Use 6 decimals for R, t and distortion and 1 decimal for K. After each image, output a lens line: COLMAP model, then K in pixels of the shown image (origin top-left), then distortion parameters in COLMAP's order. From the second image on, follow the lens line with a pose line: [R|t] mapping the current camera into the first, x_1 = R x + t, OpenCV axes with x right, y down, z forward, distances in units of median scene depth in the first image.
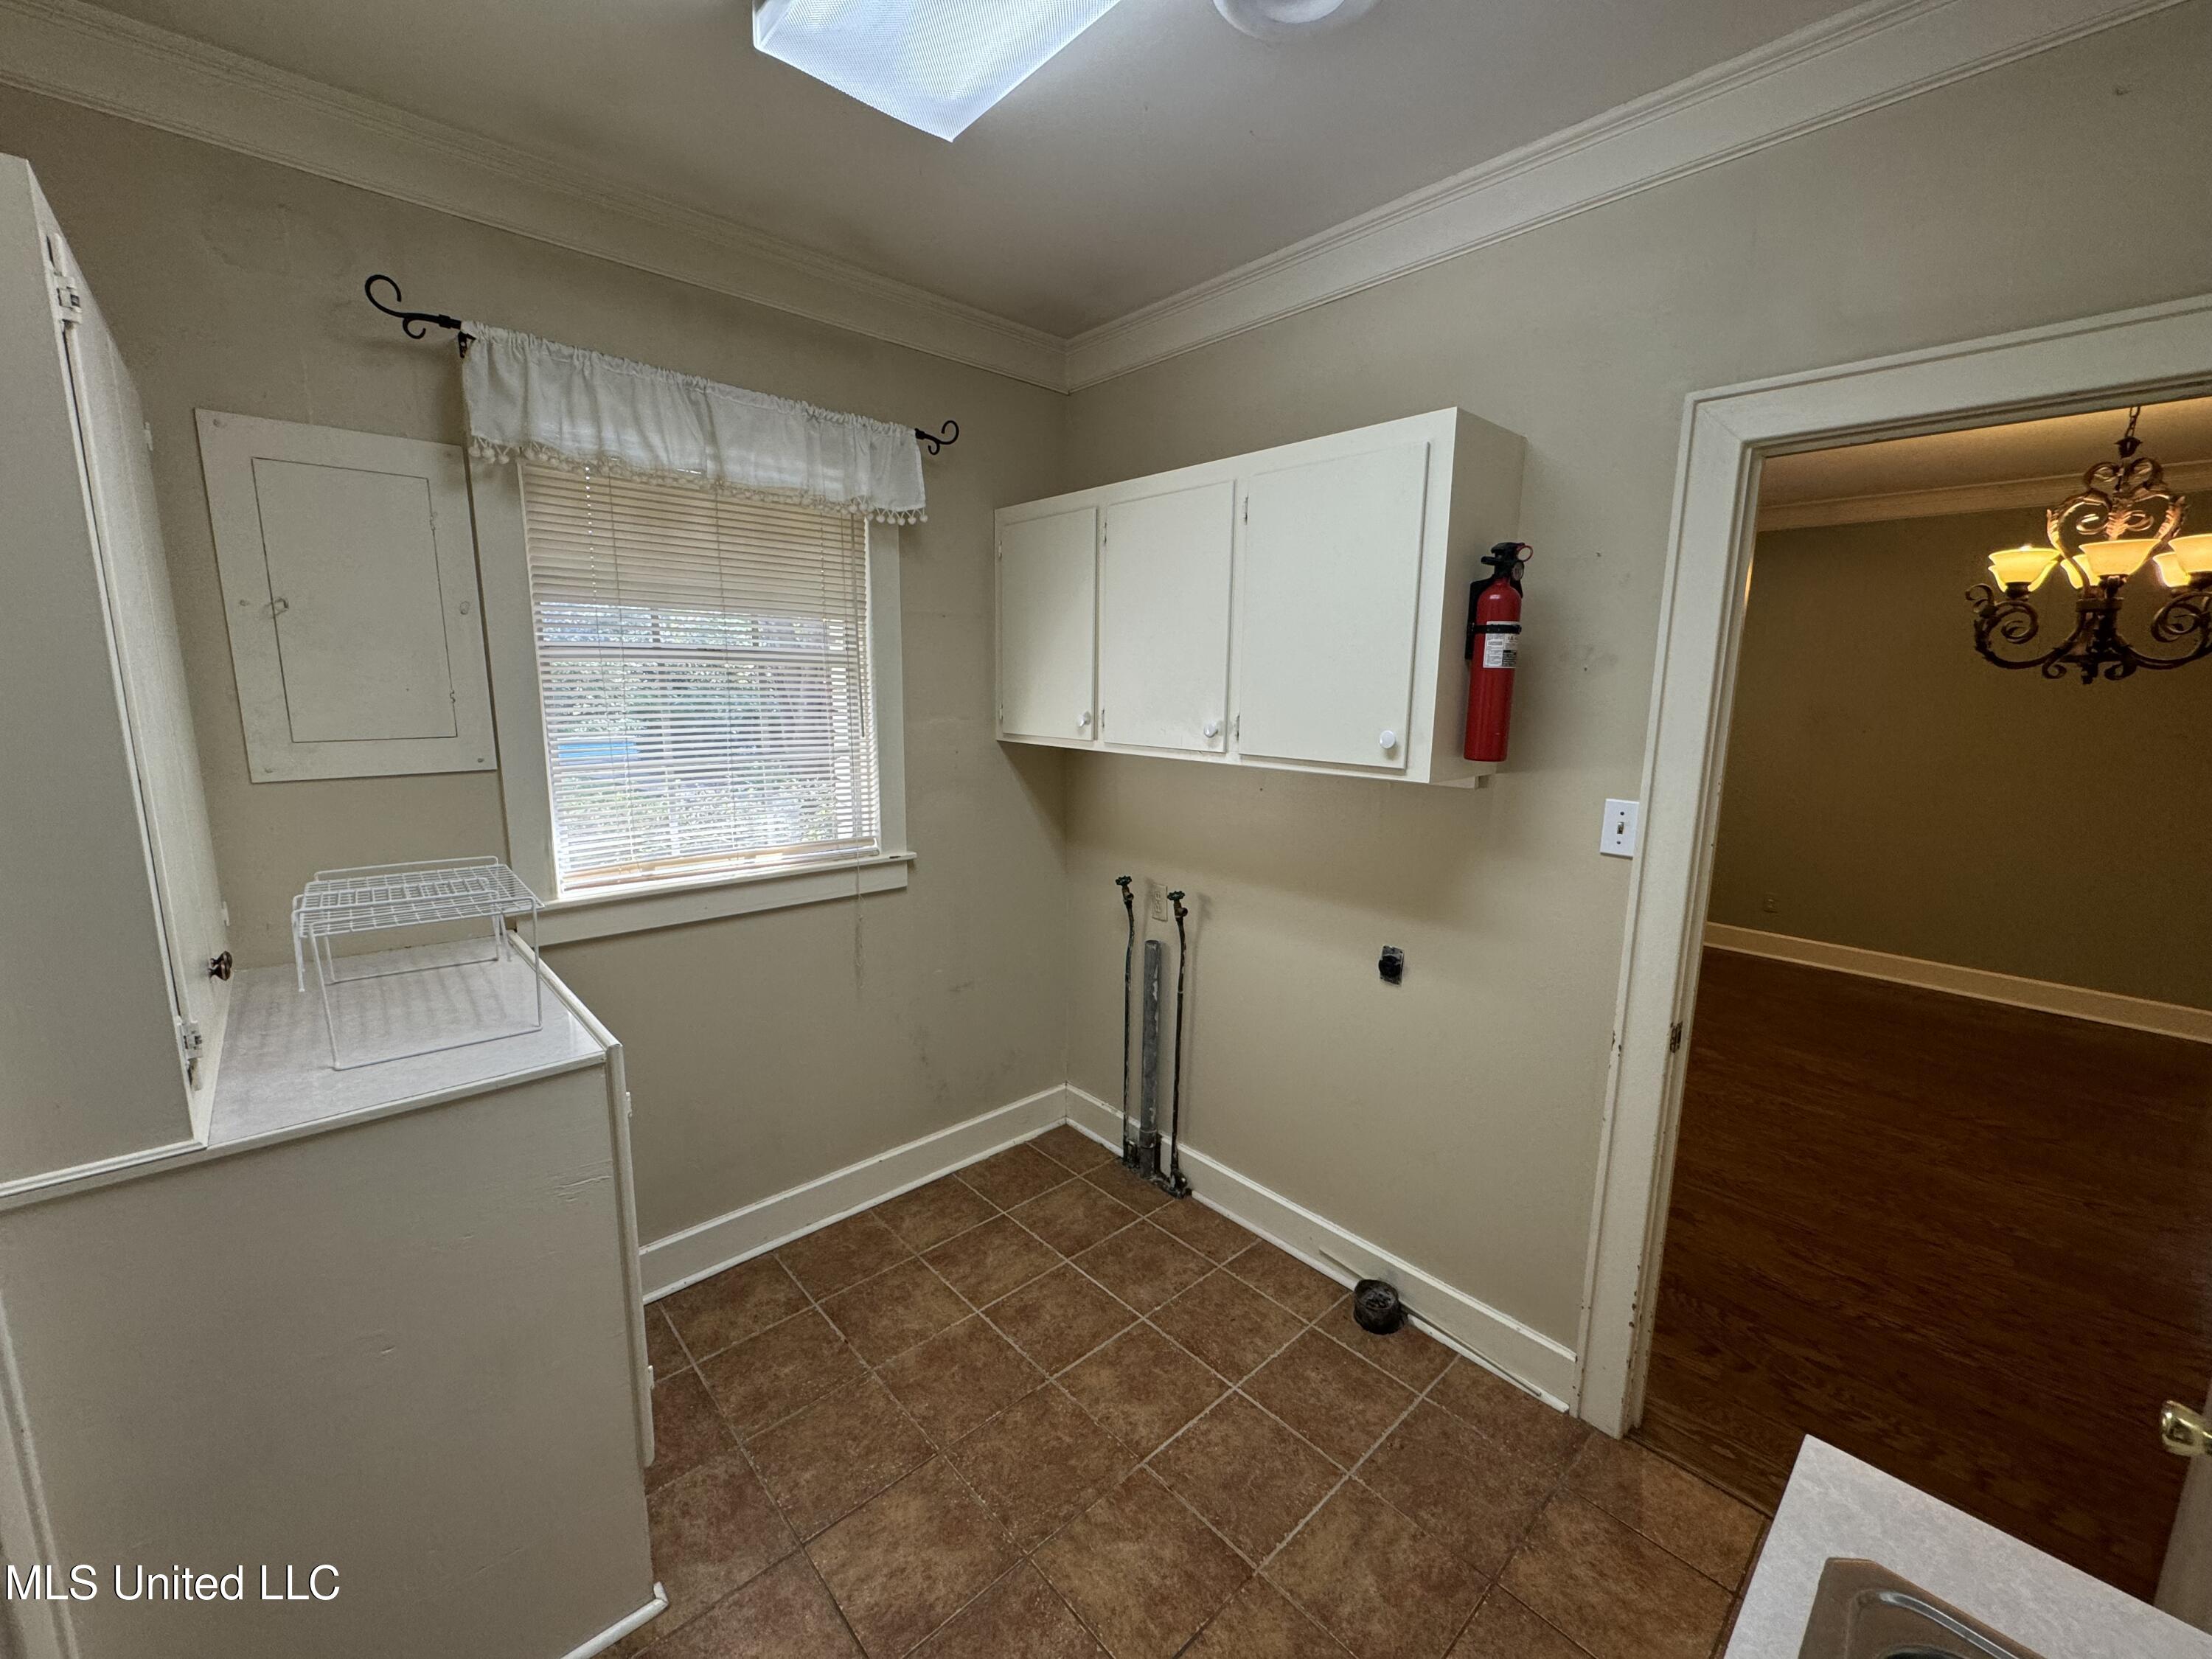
lens RADIAL K [[884.3, 0, 1104.5], [0, 884.3, 828.4], [0, 0, 1]] dist [-0.001036, 0.000148]
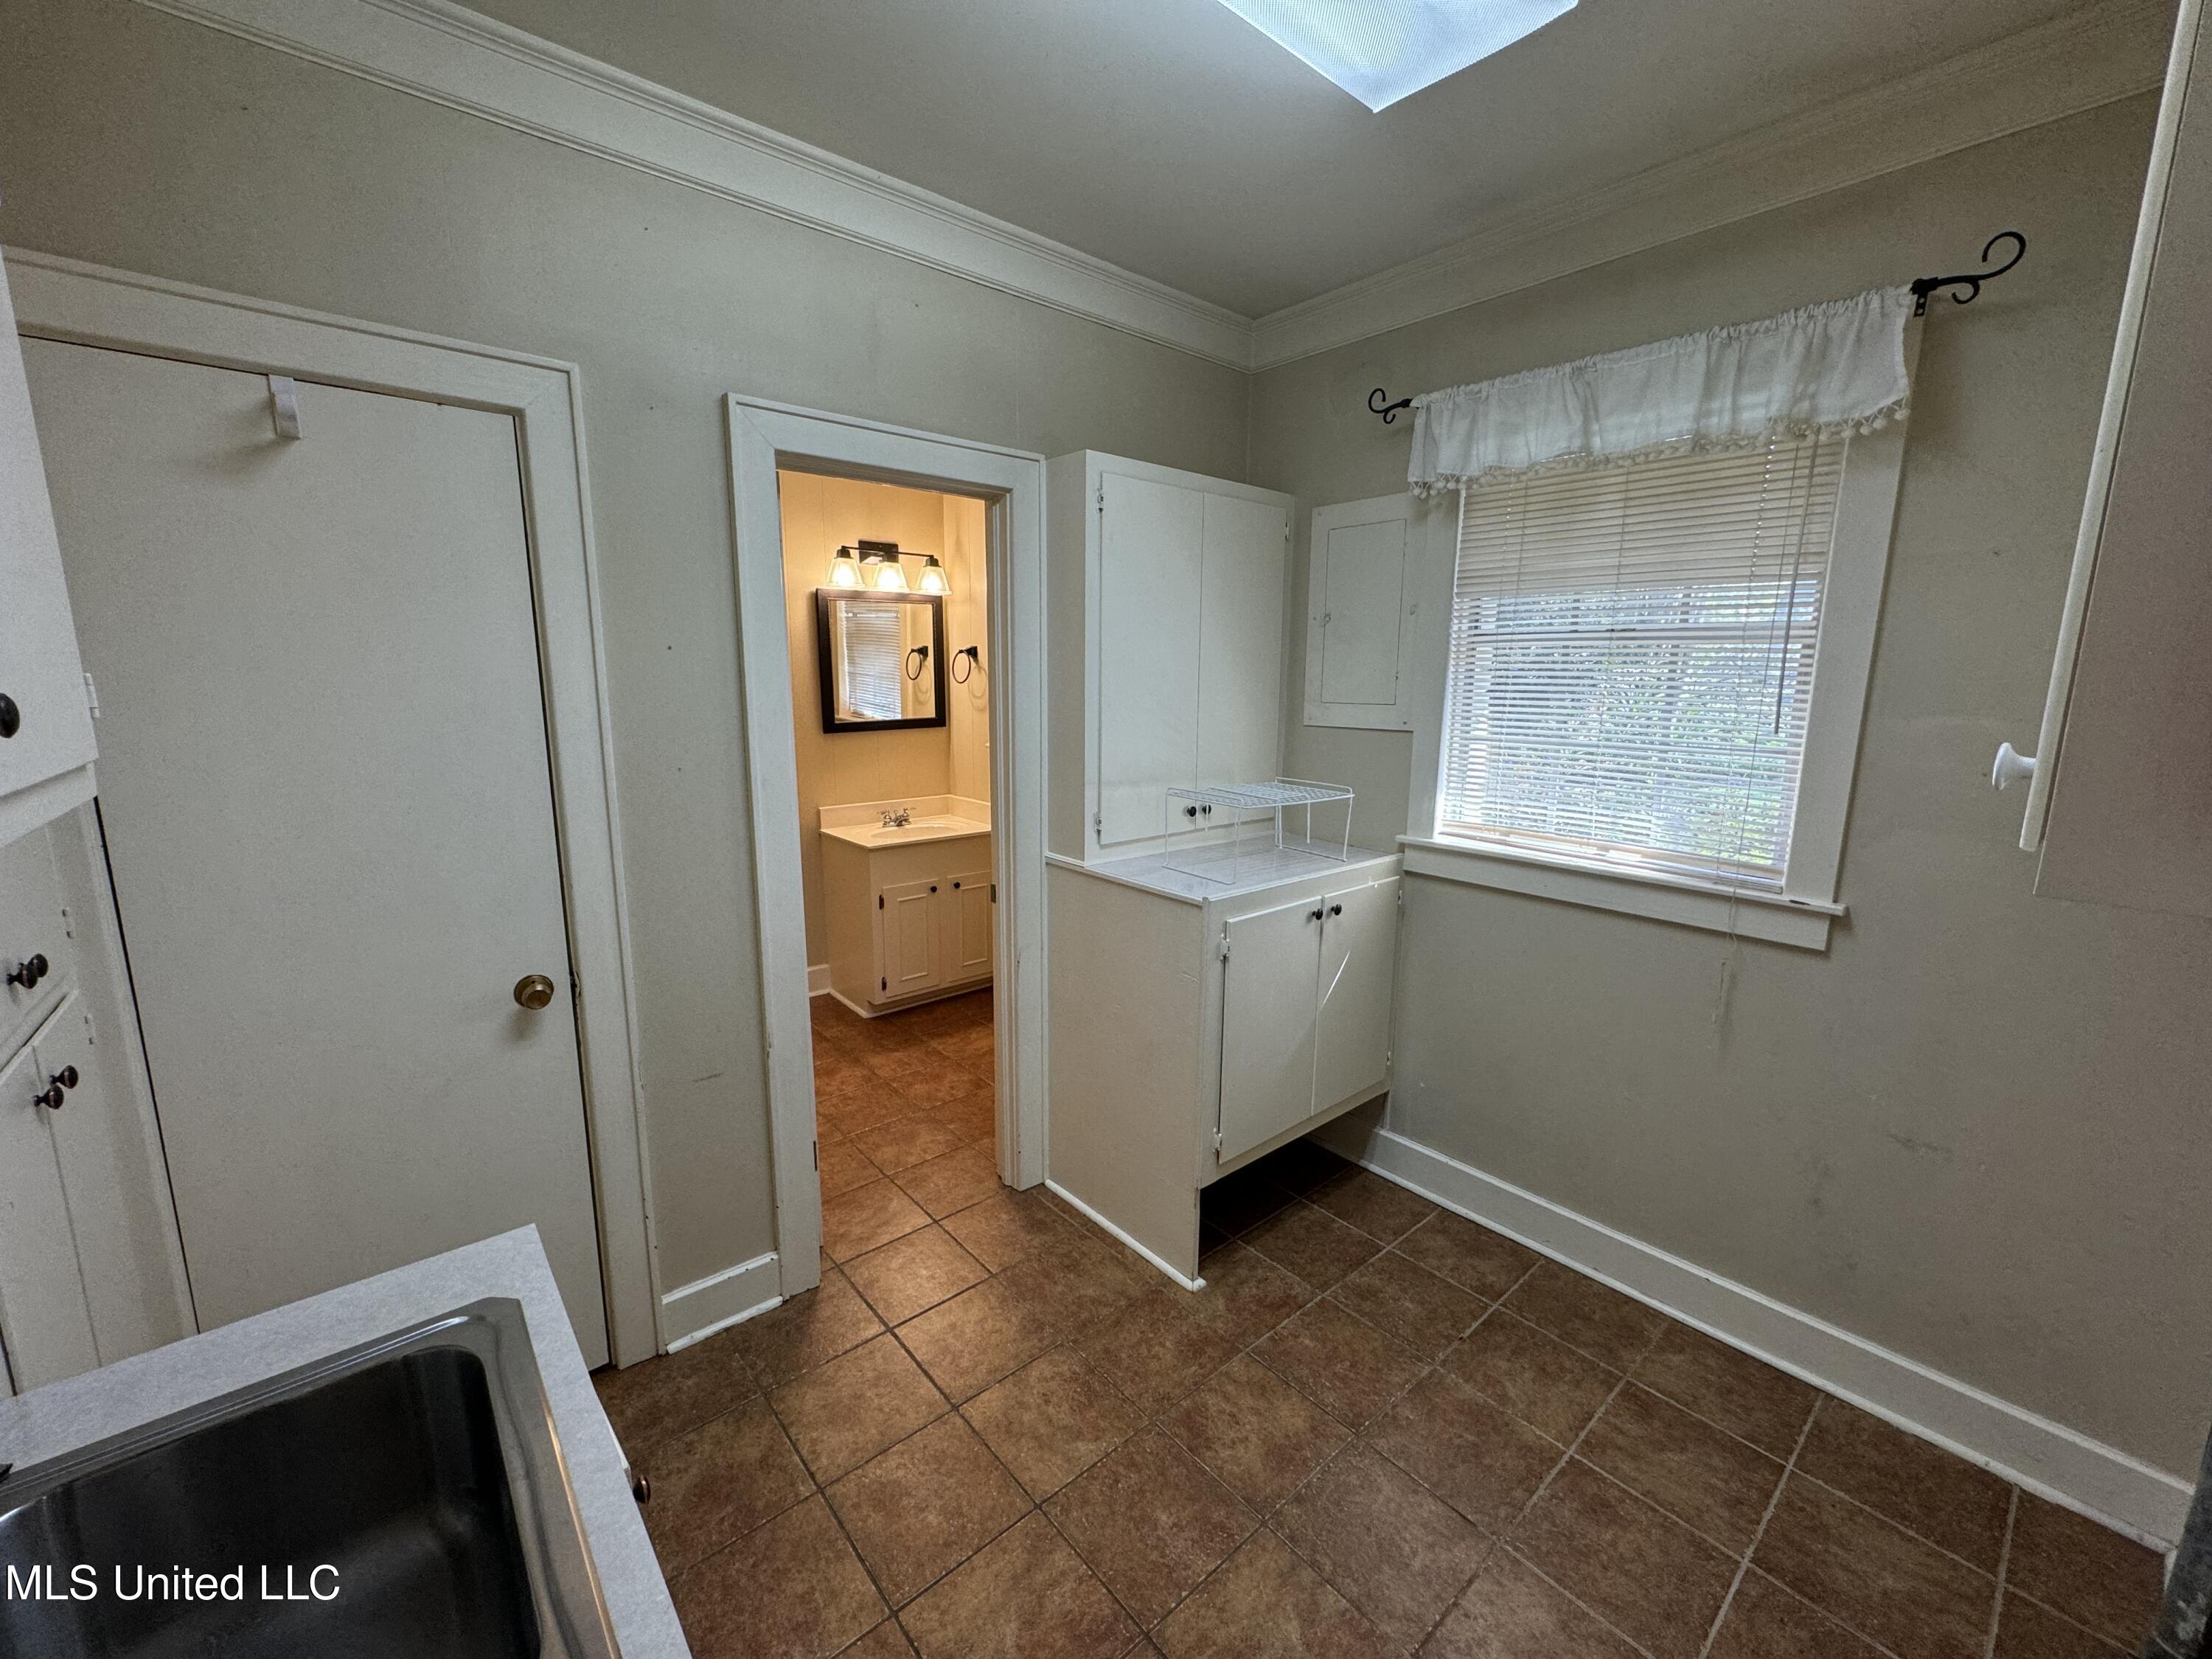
lens RADIAL K [[884.3, 0, 1104.5], [0, 884.3, 828.4], [0, 0, 1]] dist [-0.001036, 0.000148]
pose [[-0.032863, 0.162789, -0.986113, 0.595168], [-0.175754, 0.970330, 0.166041, -0.057284], [0.983885, 0.178770, -0.003277, 0.522009]]
